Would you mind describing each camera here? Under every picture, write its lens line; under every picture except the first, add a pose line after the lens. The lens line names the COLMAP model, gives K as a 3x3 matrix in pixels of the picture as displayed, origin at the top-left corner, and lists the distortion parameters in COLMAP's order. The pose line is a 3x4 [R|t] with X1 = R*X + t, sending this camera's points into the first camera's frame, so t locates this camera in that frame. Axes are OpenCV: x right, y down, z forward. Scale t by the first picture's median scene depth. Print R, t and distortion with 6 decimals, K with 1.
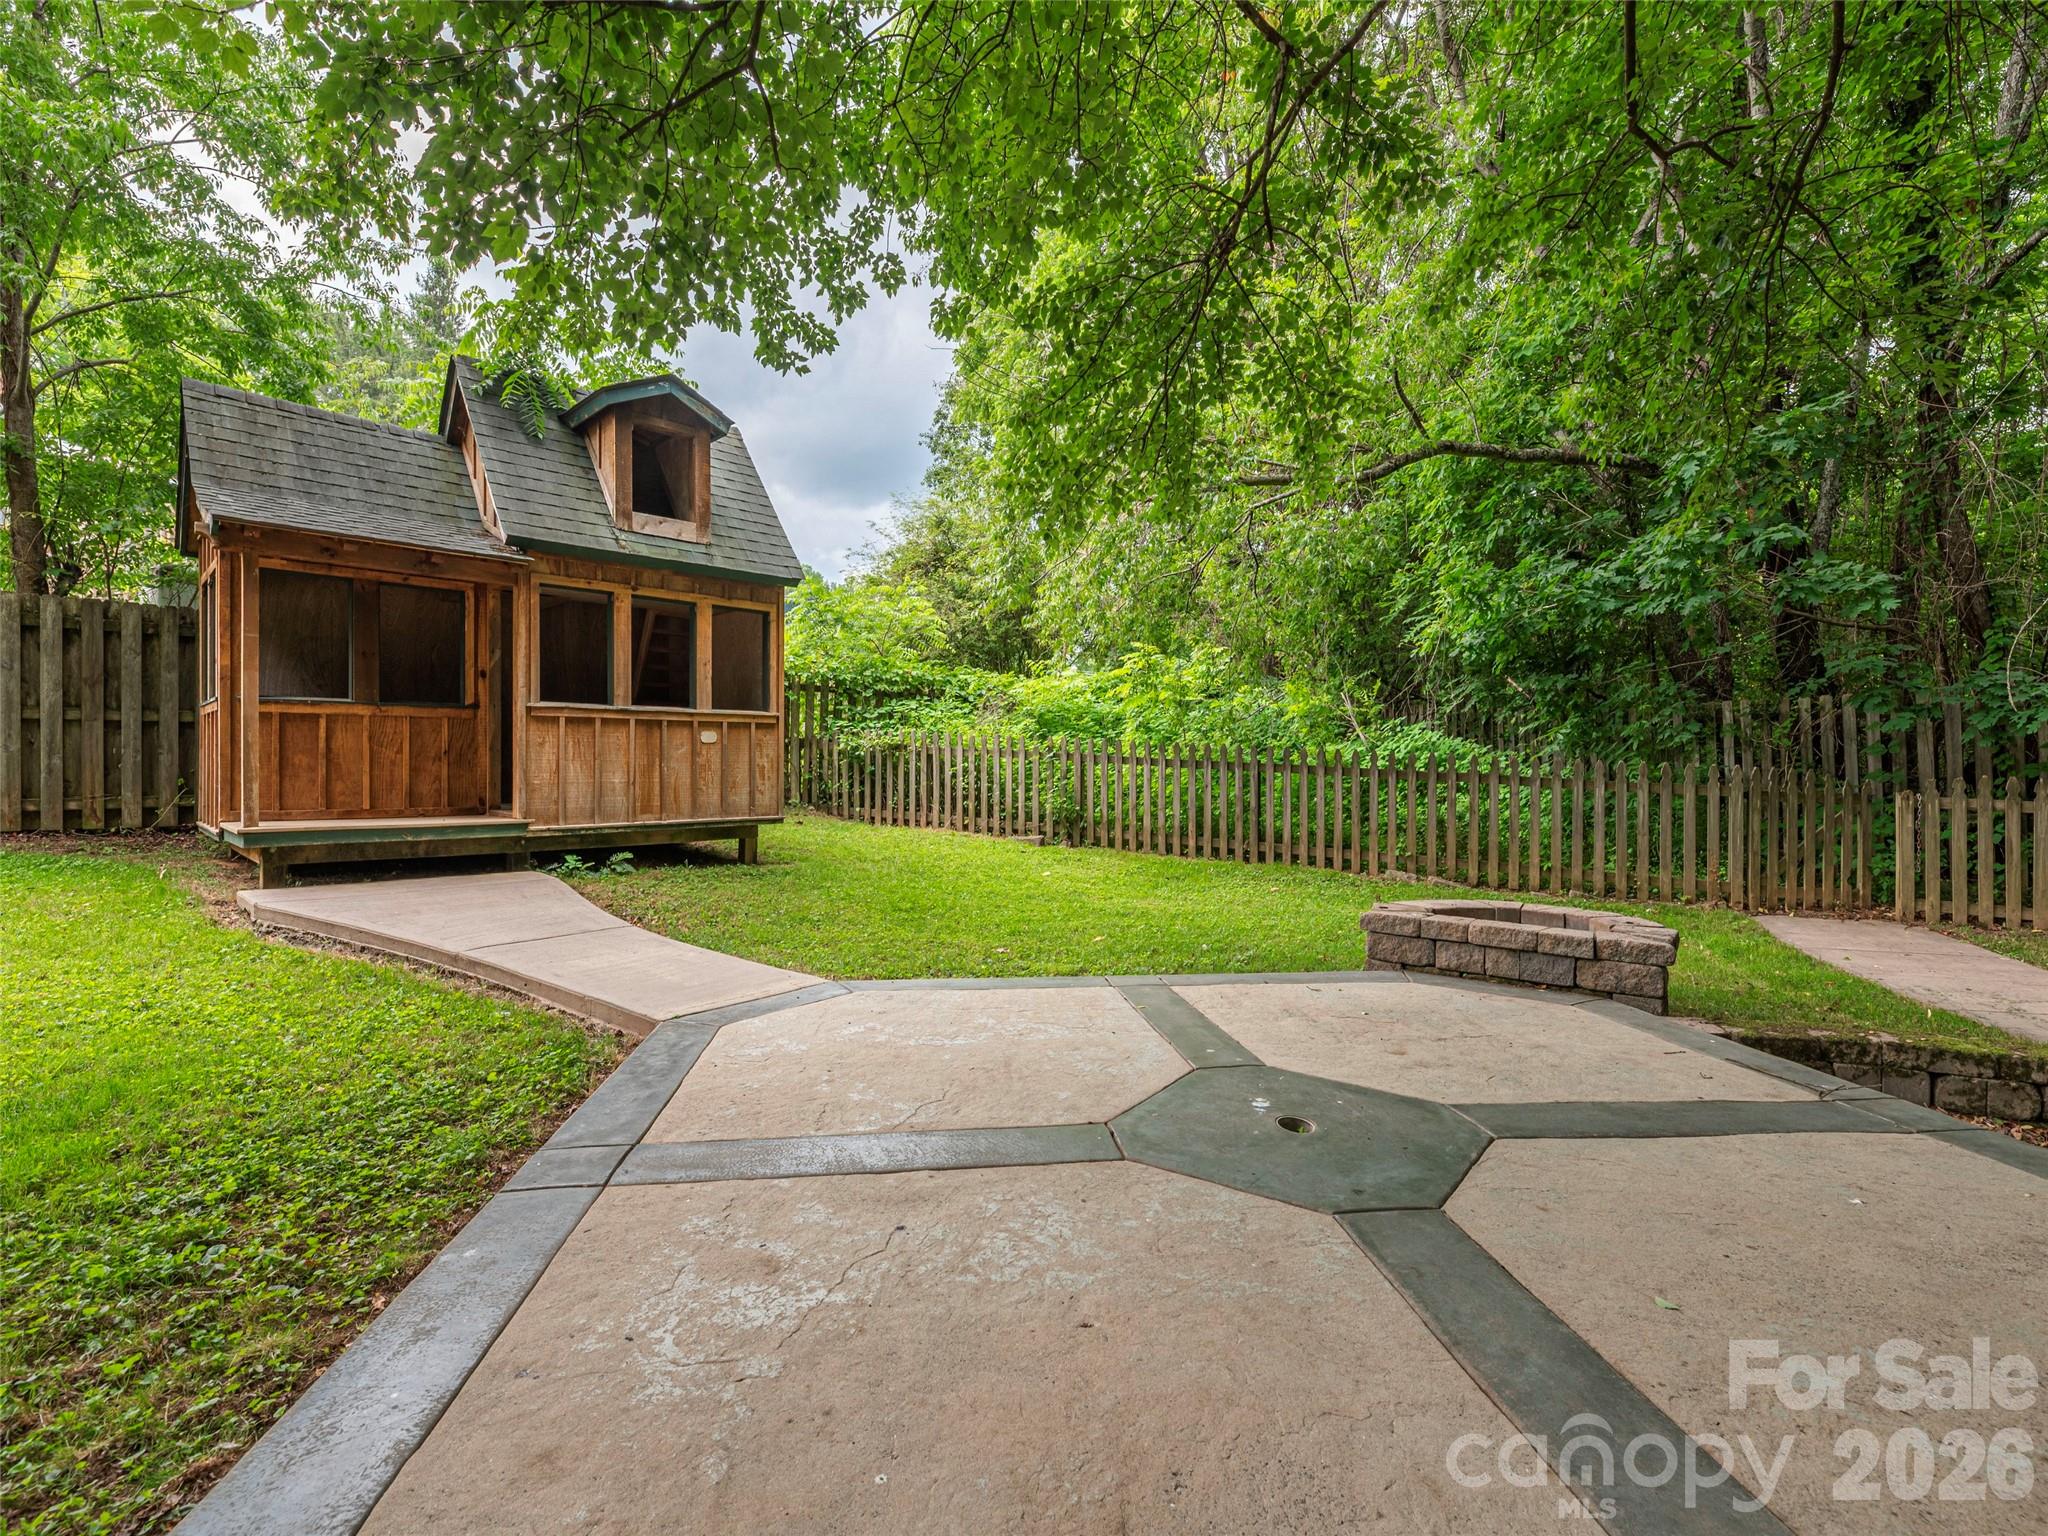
lens RADIAL K [[965.6, 0, 1020.3], [0, 965.6, 764.5], [0, 0, 1]] dist [0.002722, 0.000119]
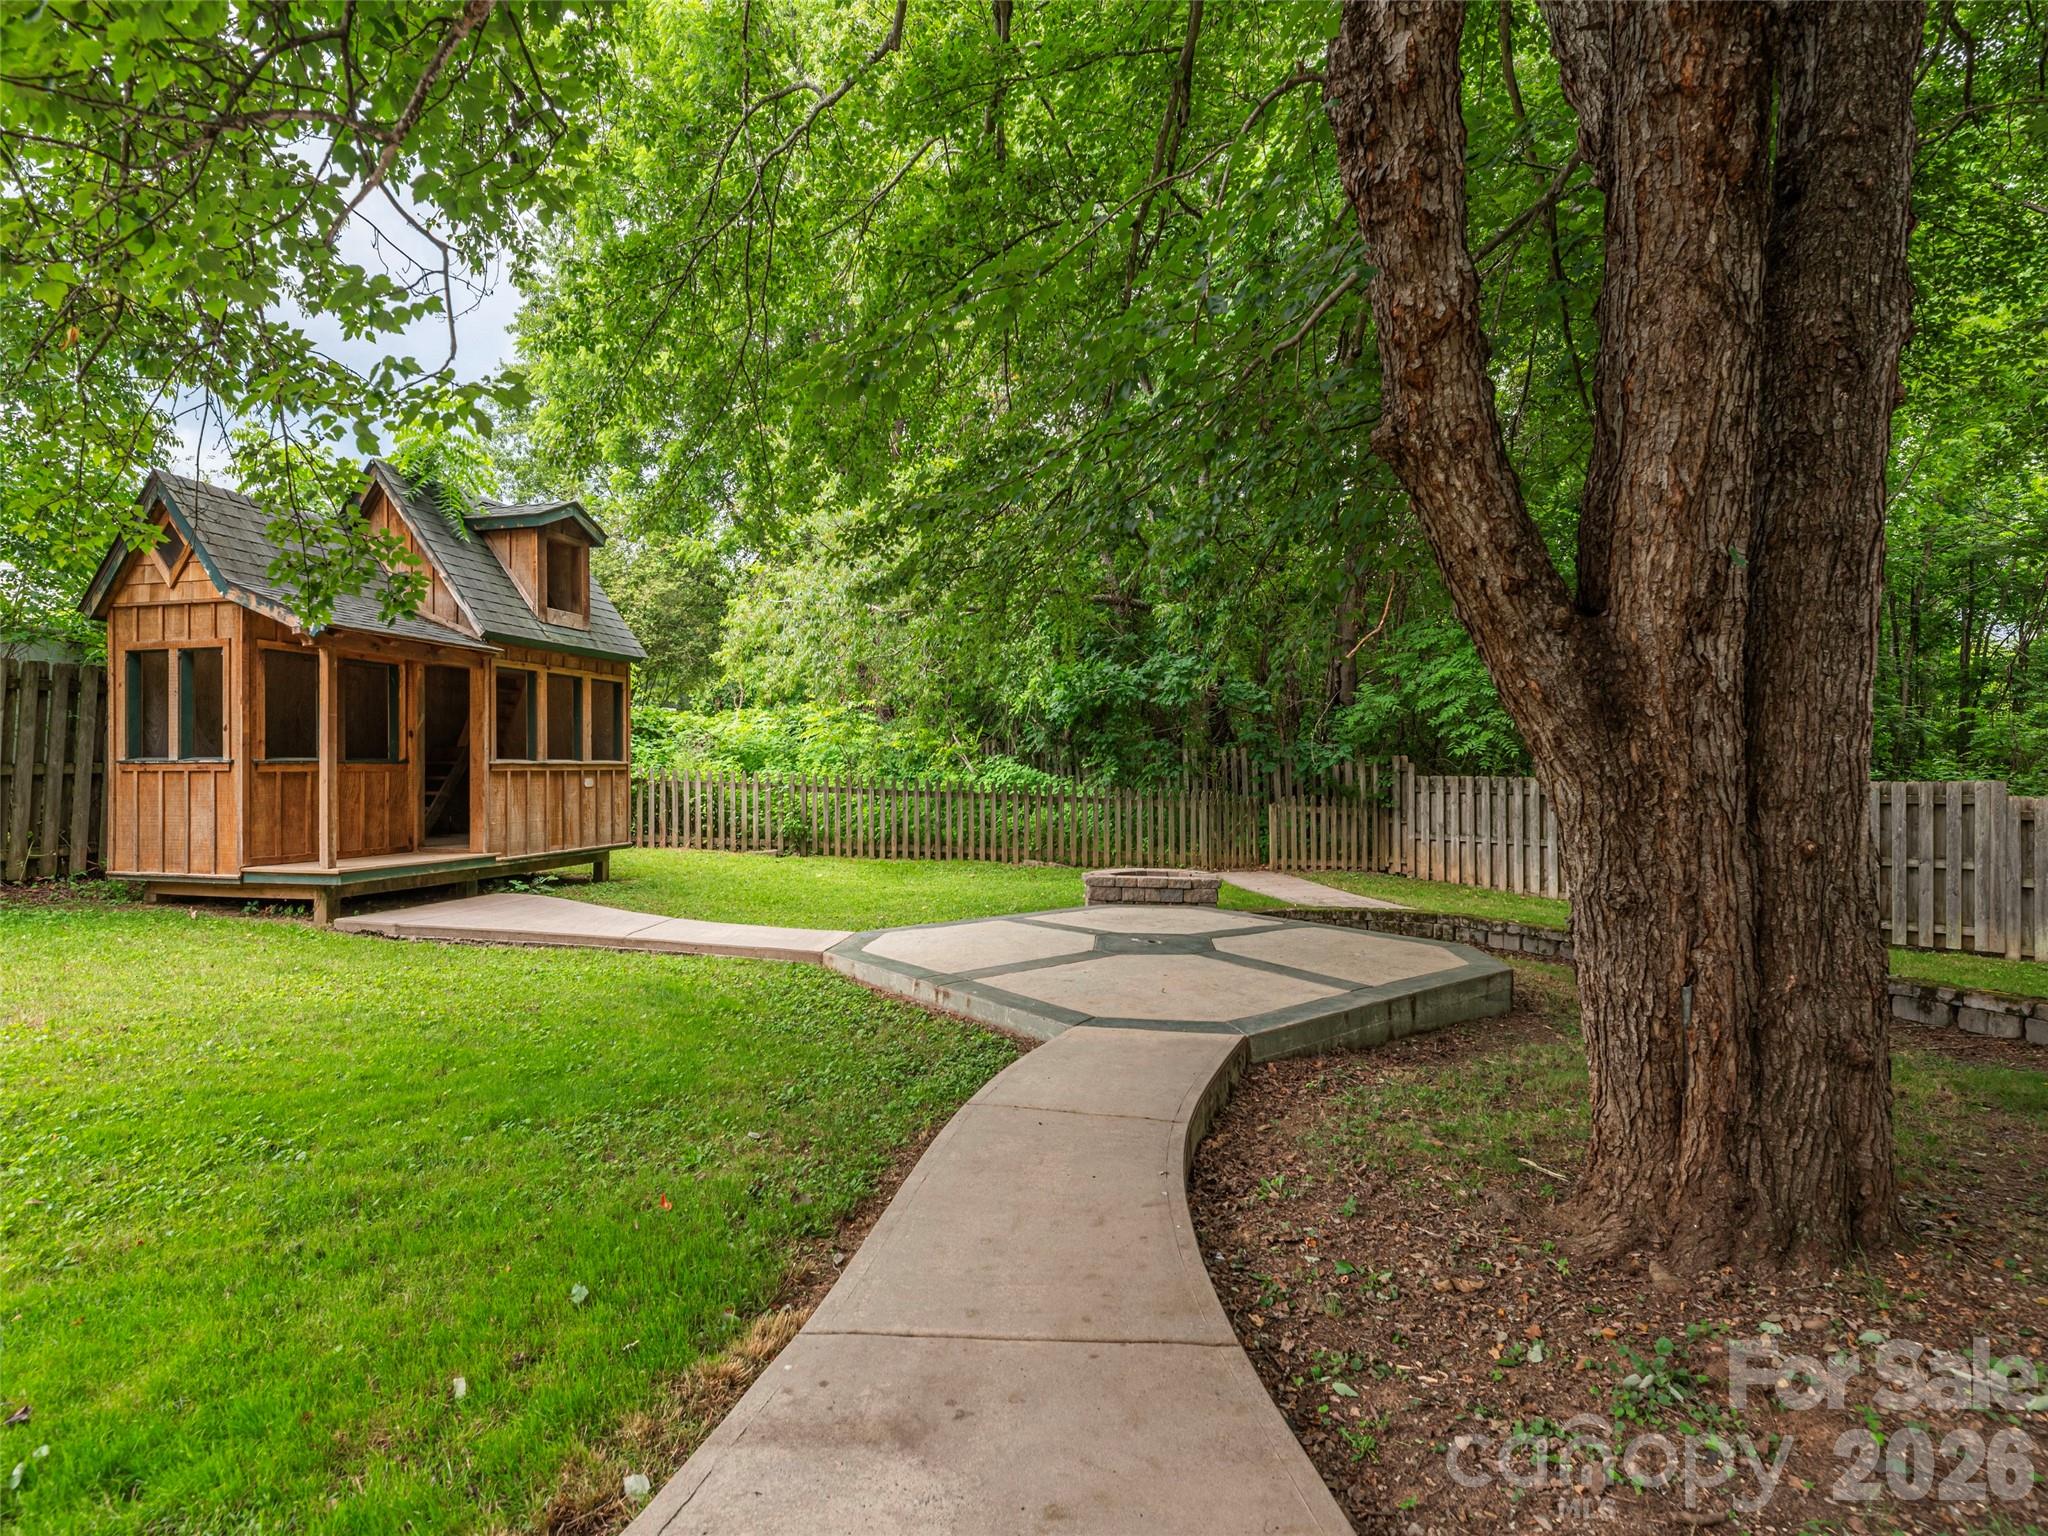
lens RADIAL K [[1000.8, 0, 1024.2], [0, 1000.8, 774.0], [0, 0, 1]] dist [-0.001005, -0.000289]
pose [[0.854285, -0.008911, 0.519728, -0.416744], [0.007619, 0.999960, 0.004621, -0.033209], [-0.519749, 0.000012, 0.854319, -0.341283]]
